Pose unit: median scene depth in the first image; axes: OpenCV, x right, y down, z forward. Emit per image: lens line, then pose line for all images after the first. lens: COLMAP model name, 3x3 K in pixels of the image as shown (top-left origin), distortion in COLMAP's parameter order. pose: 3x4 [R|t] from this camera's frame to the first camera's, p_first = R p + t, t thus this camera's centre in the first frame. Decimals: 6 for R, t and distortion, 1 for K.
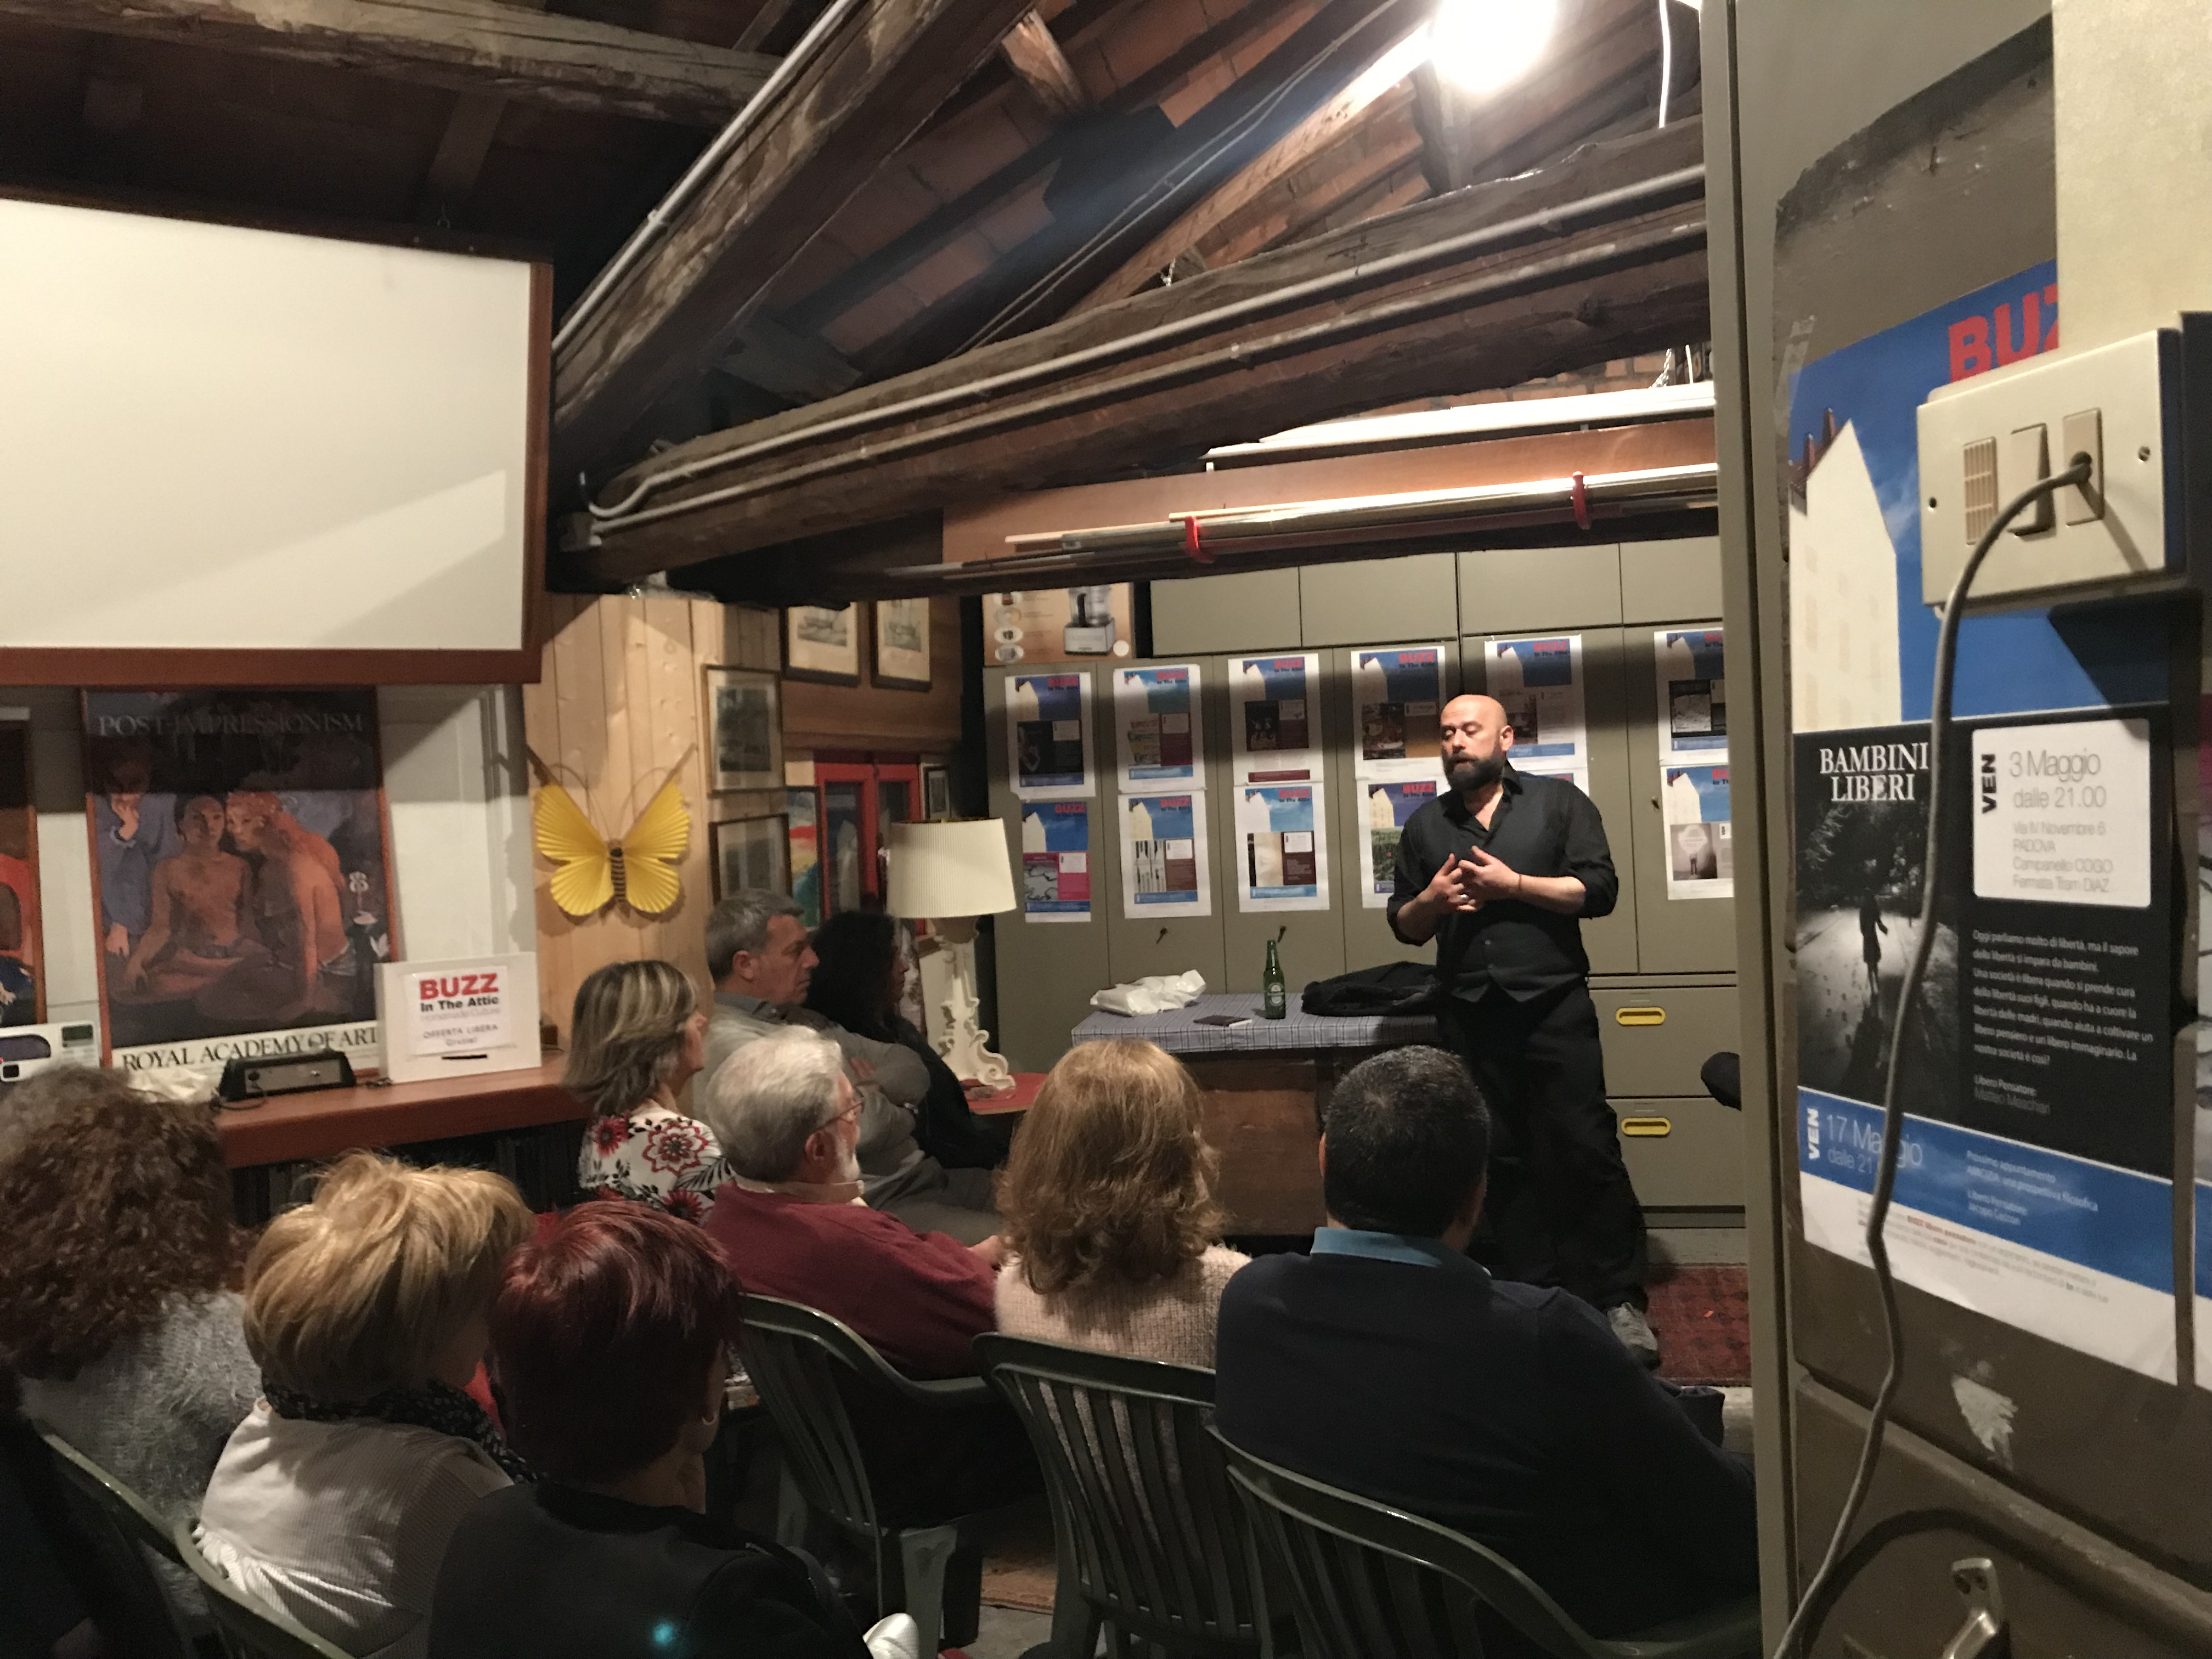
lens RADIAL K [[1834.2, 0, 1105.2], [0, 1834.2, 821.8], [0, 0, 1]] dist [0.042769, -0.059588]
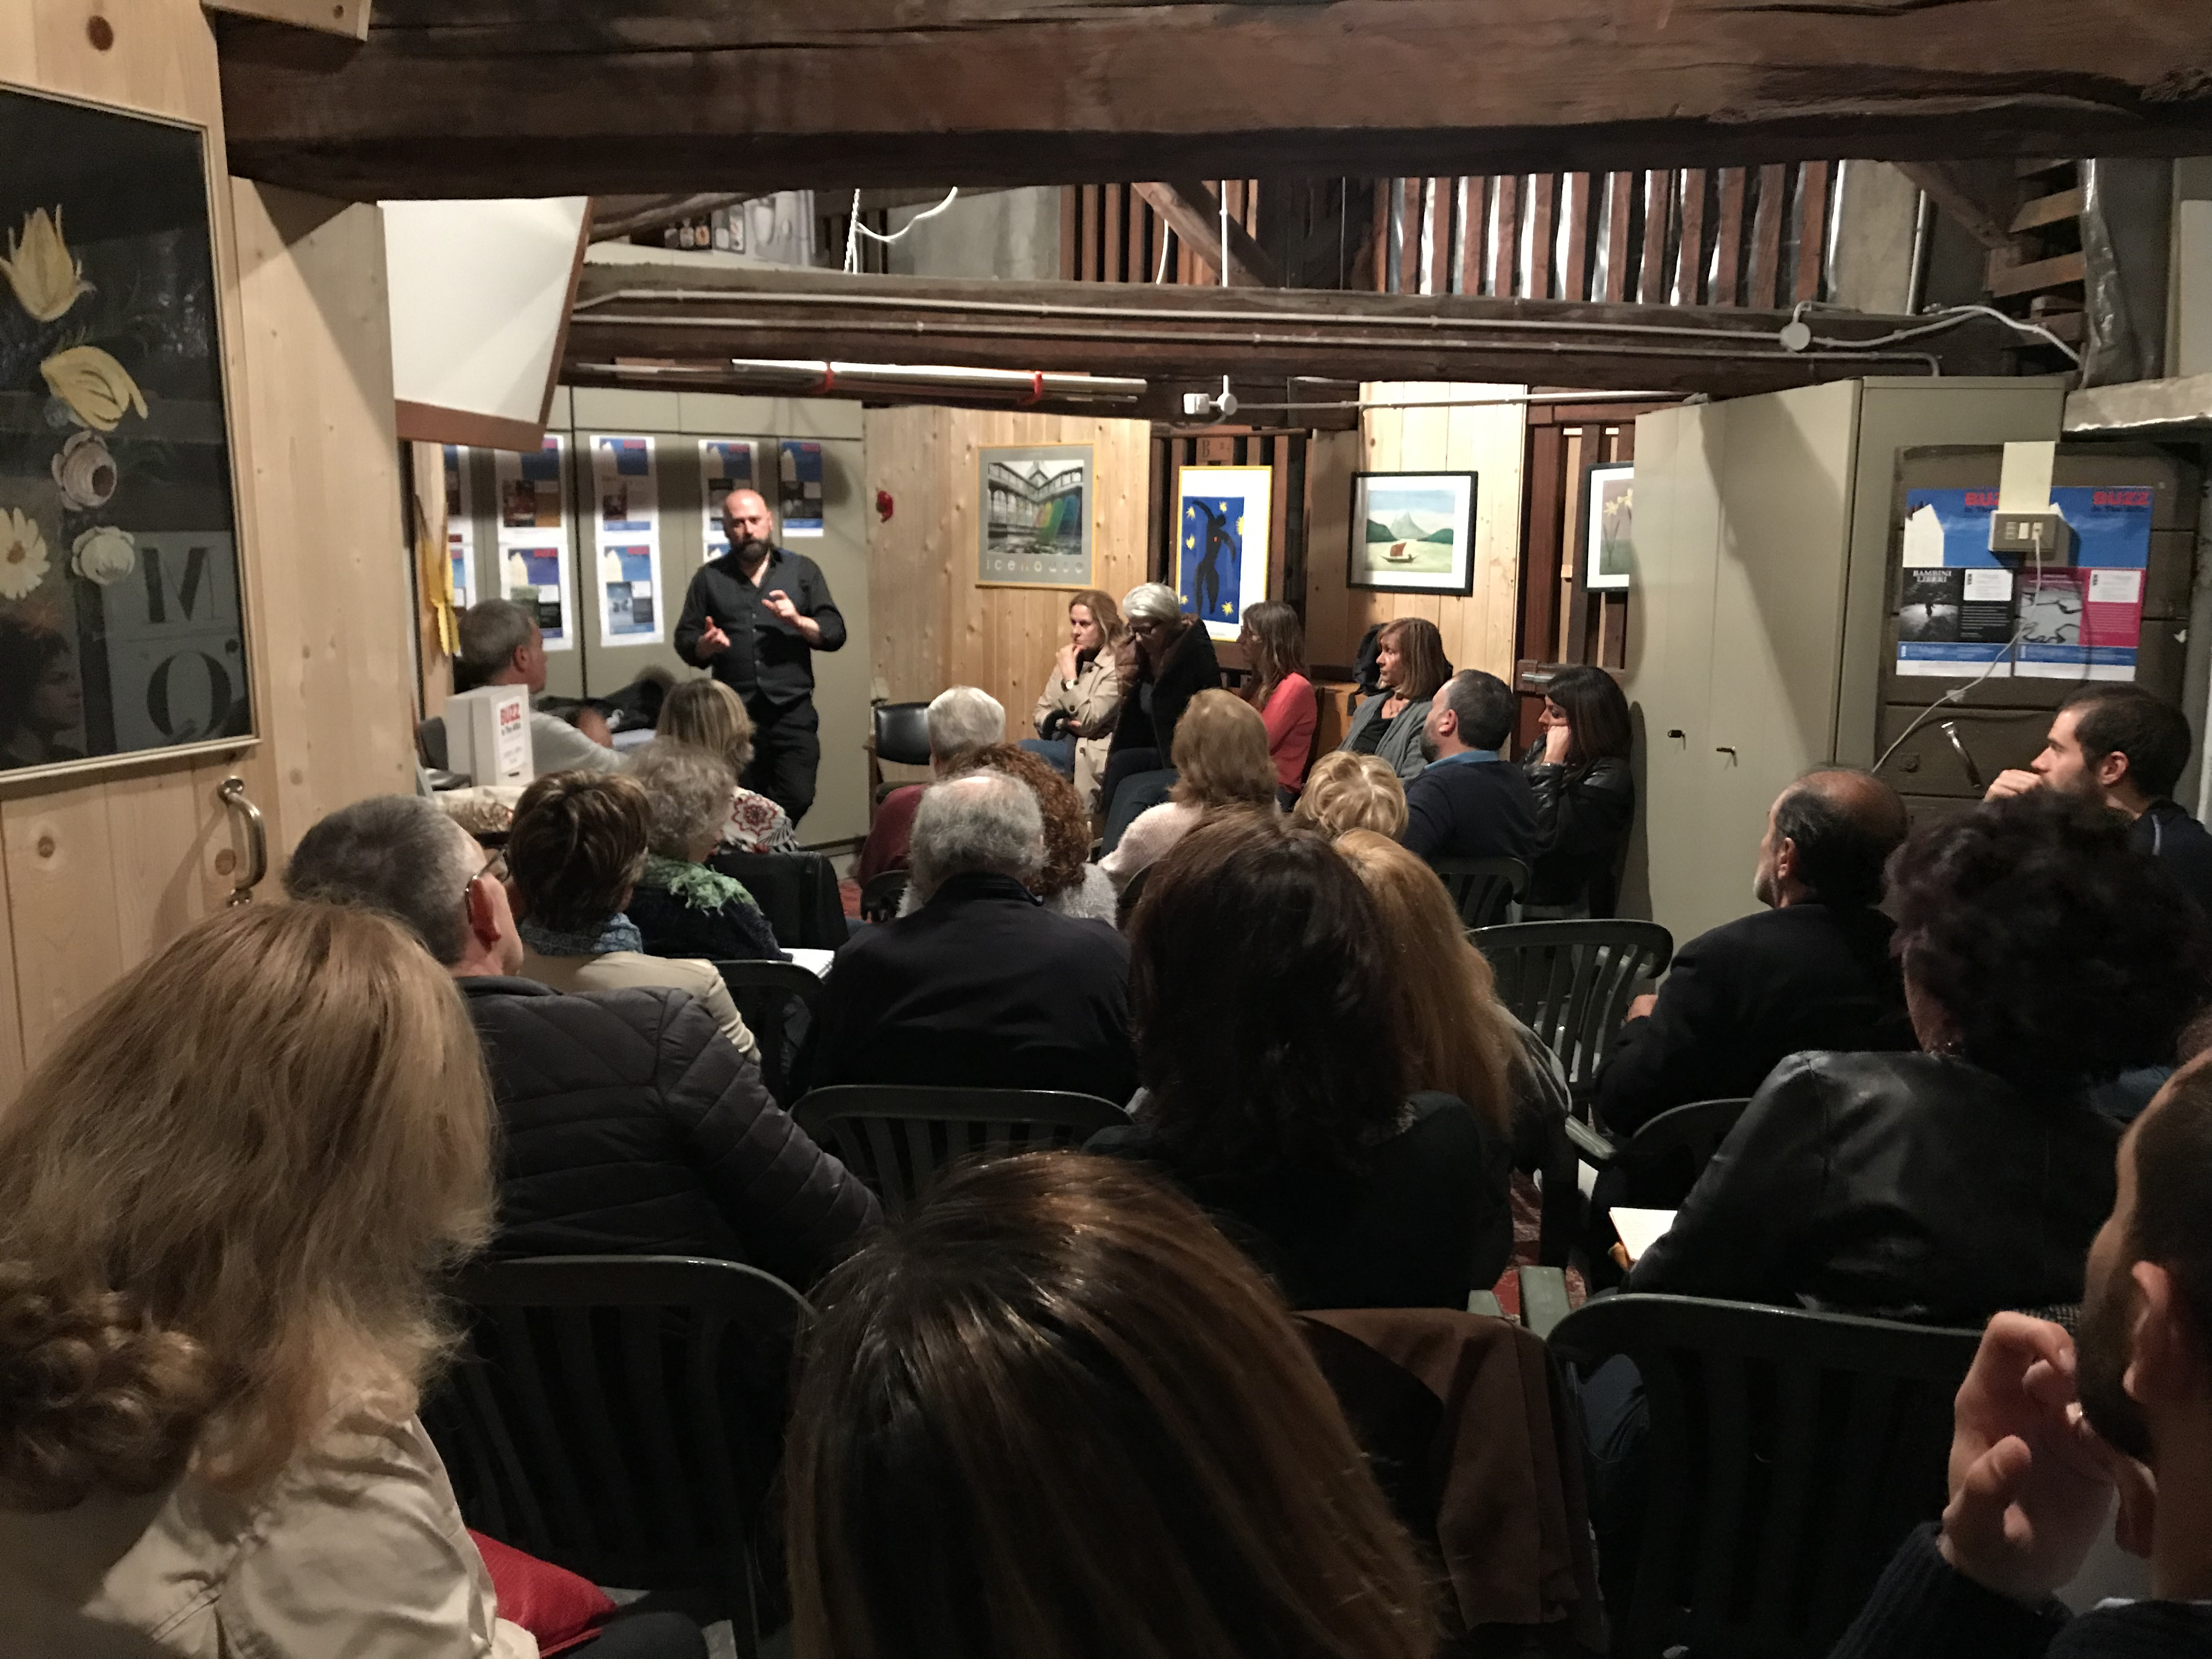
lens RADIAL K [[1834.2, 0, 1124.4], [0, 1834.2, 821.0], [0, 0, 1]] dist [0.042769, -0.059588]
pose [[0.504005, -0.096696, 0.858271, -1.054389], [-0.011464, 0.992877, 0.118593, 0.013335], [-0.863625, -0.069610, 0.499306, 0.071224]]
